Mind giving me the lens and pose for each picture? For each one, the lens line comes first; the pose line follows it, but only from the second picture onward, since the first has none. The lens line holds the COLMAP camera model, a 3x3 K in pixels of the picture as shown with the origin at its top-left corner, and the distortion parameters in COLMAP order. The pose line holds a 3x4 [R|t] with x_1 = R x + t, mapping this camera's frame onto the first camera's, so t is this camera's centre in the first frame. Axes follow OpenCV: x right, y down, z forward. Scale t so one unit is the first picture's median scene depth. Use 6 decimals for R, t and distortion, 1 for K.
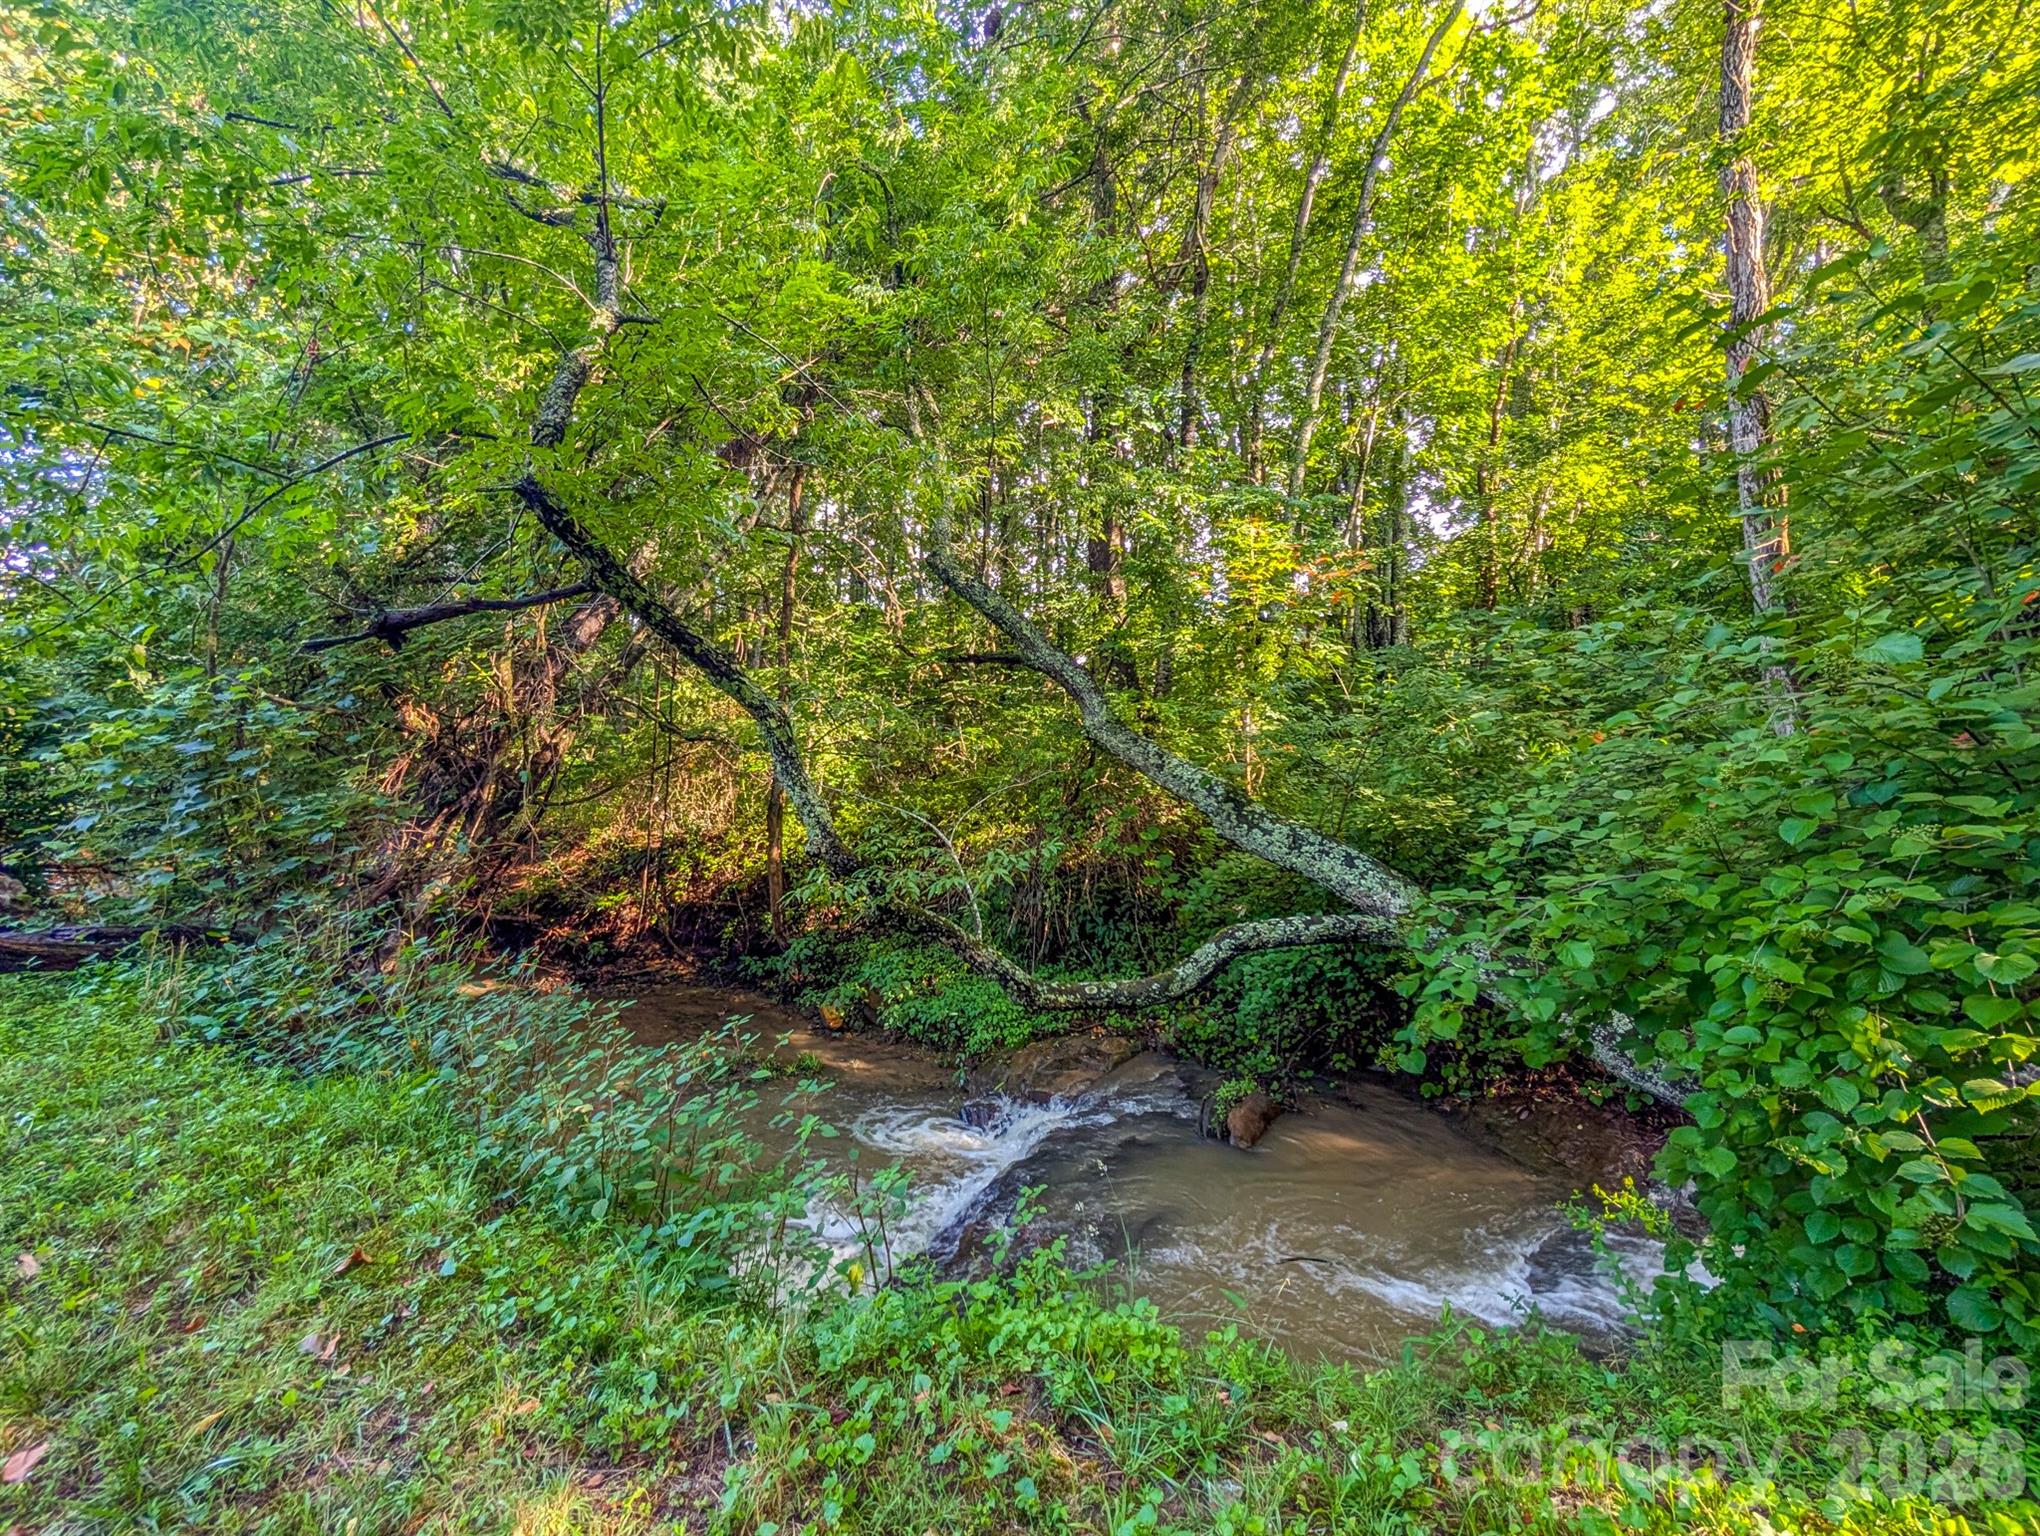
lens RADIAL K [[788.7, 0, 1020.3], [0, 788.7, 764.9], [0, 0, 1]] dist [0.000618, 0.000322]
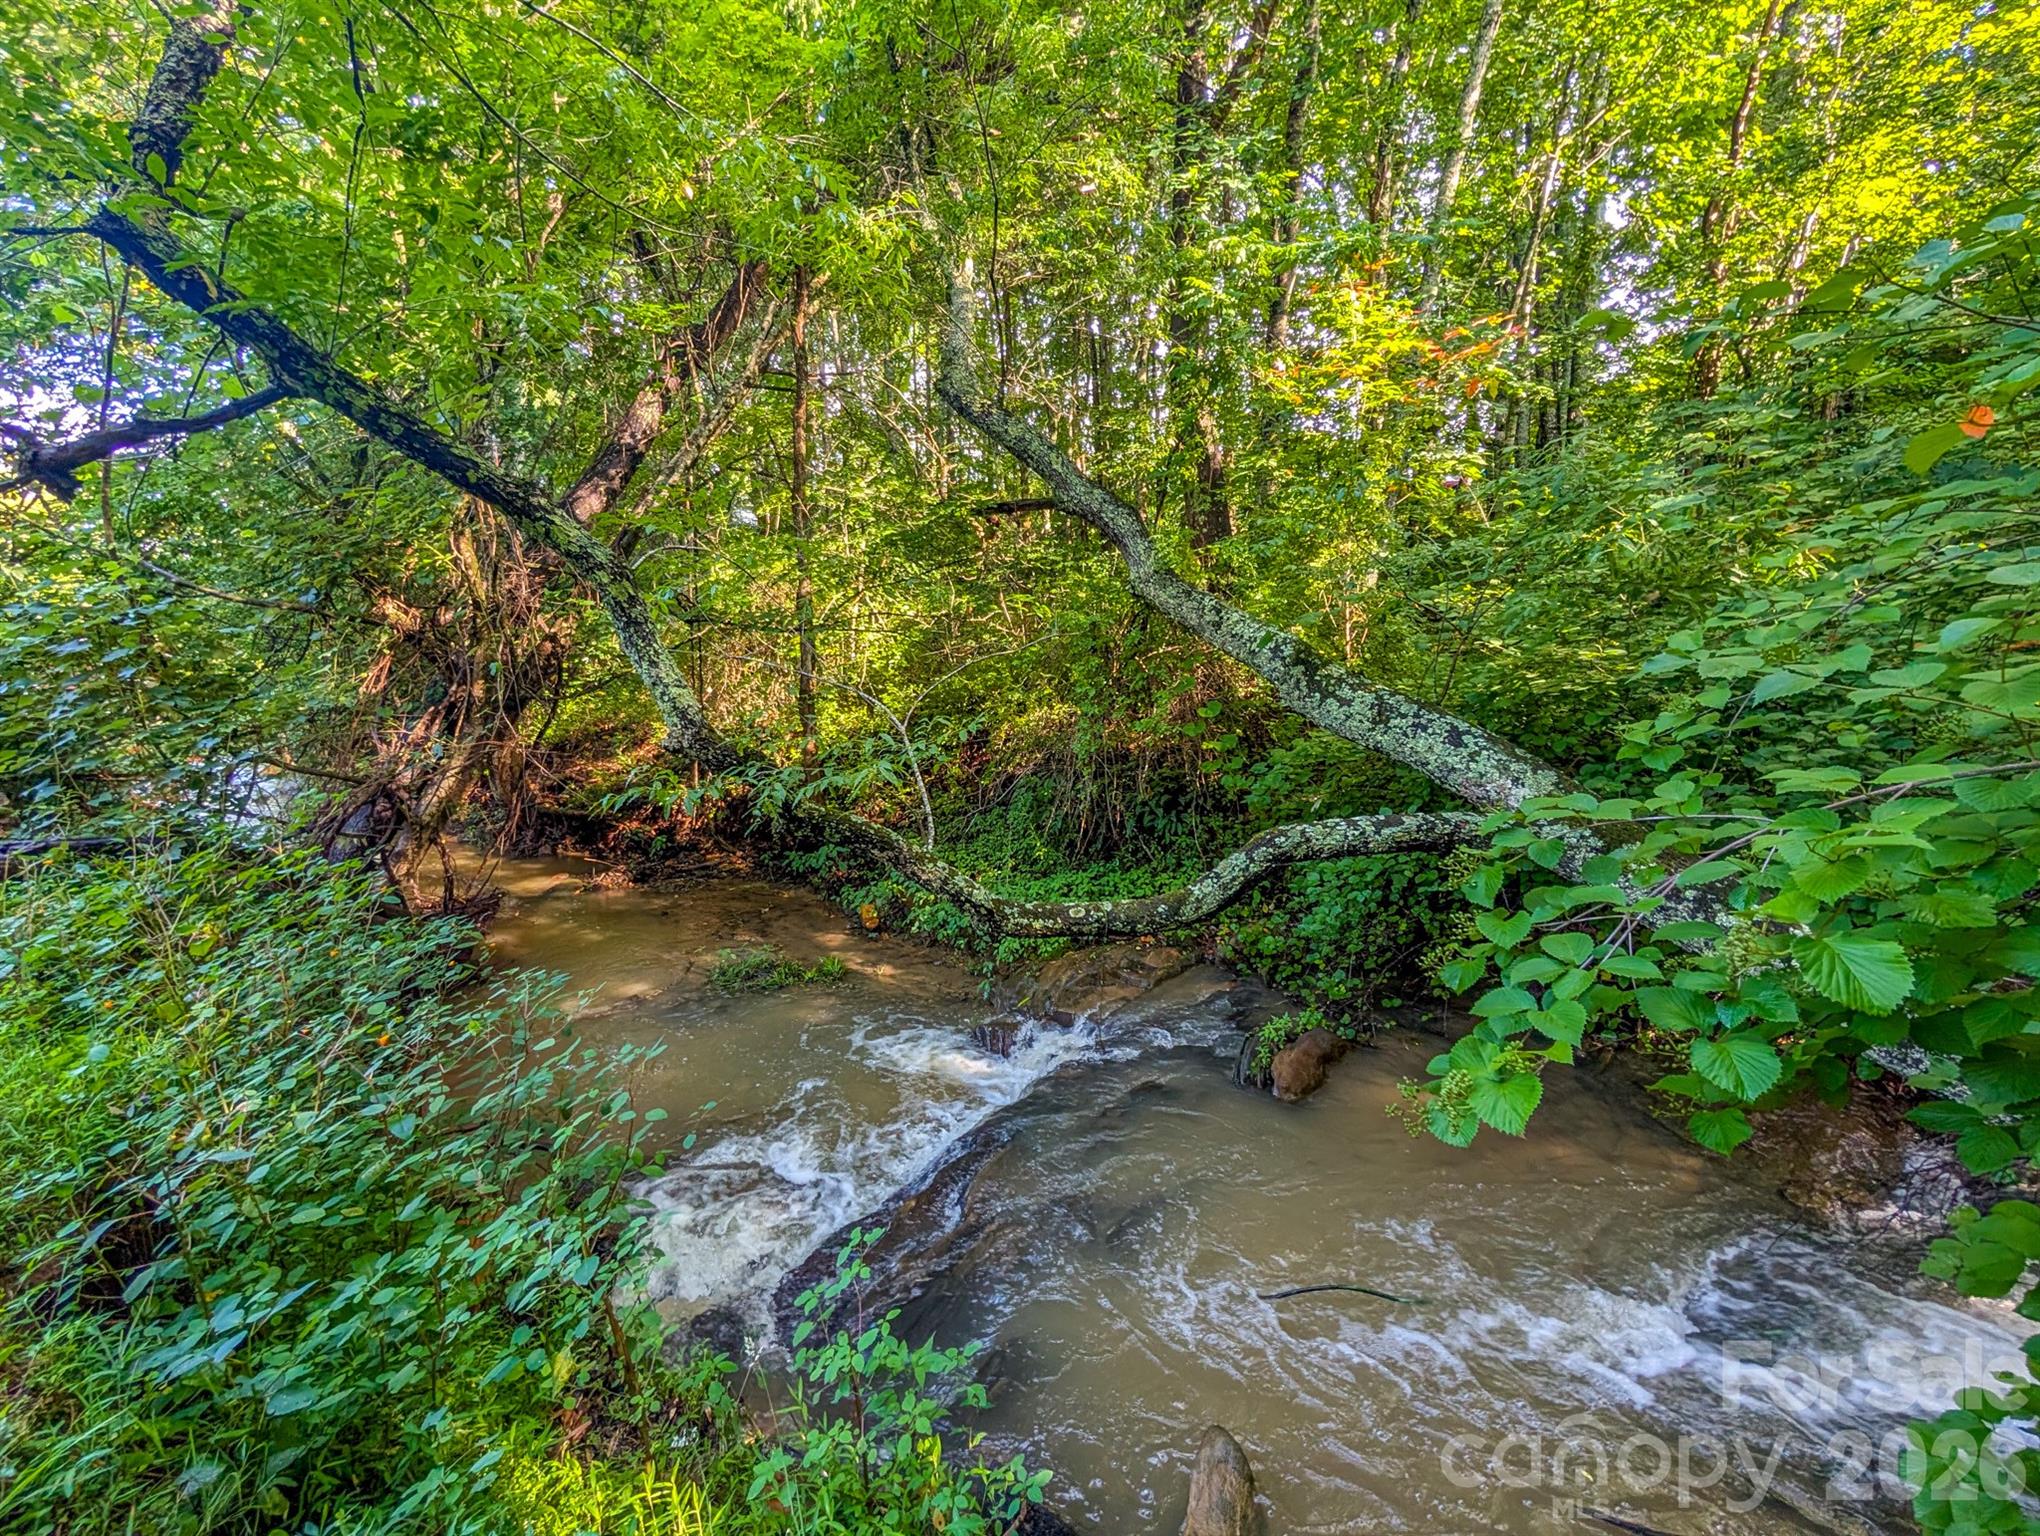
lens RADIAL K [[788.7, 0, 1017.7], [0, 788.7, 773.4], [0, 0, 1]] dist [0.000618, 0.000322]
pose [[0.986085, -0.019106, -0.165142, 0.125988], [0.044995, 0.986969, 0.154489, 0.021536], [0.160038, -0.159770, 0.974095, 0.198814]]
